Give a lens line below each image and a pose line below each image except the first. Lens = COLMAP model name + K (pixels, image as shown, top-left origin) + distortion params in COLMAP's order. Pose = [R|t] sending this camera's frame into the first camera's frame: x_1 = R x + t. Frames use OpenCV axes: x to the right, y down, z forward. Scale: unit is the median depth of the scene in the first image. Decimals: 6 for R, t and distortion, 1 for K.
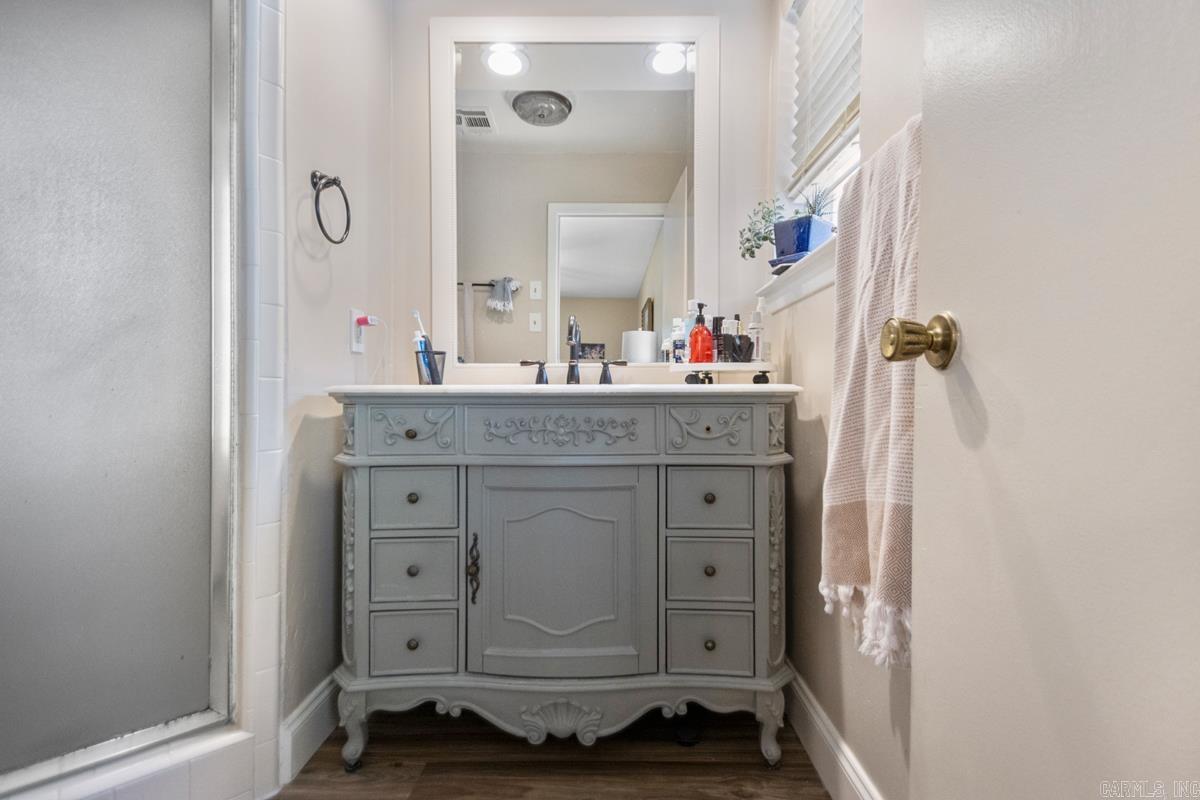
lens RADIAL K [[560.0, 0, 603.3], [0, 560.0, 392.8], [0, 0, 1]] dist [0.009445, -0.014536]
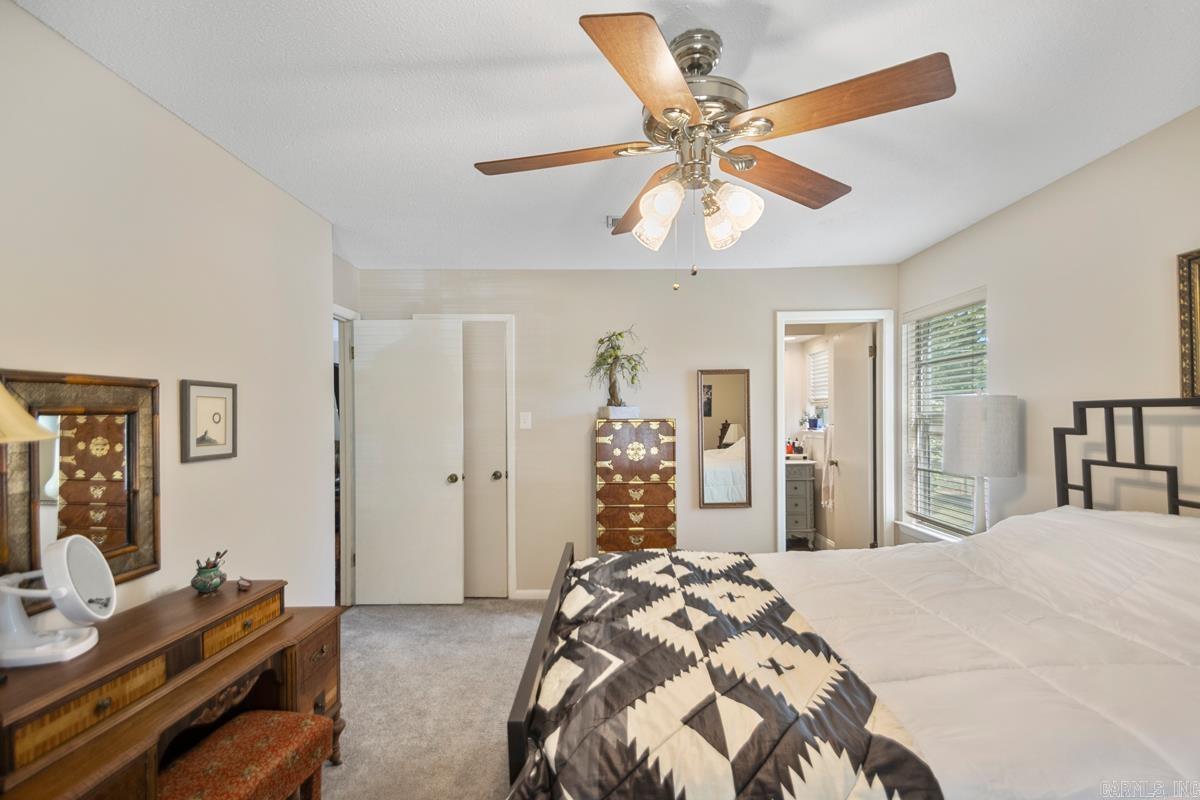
lens RADIAL K [[560.0, 0, 598.6], [0, 560.0, 407.2], [0, 0, 1]] dist [0.009445, -0.014536]
pose [[0.999982, -0.004633, -0.003775, -1.313799], [0.004531, 0.999641, -0.026425, -0.330657], [0.003896, 0.026408, 0.999644, -3.354325]]
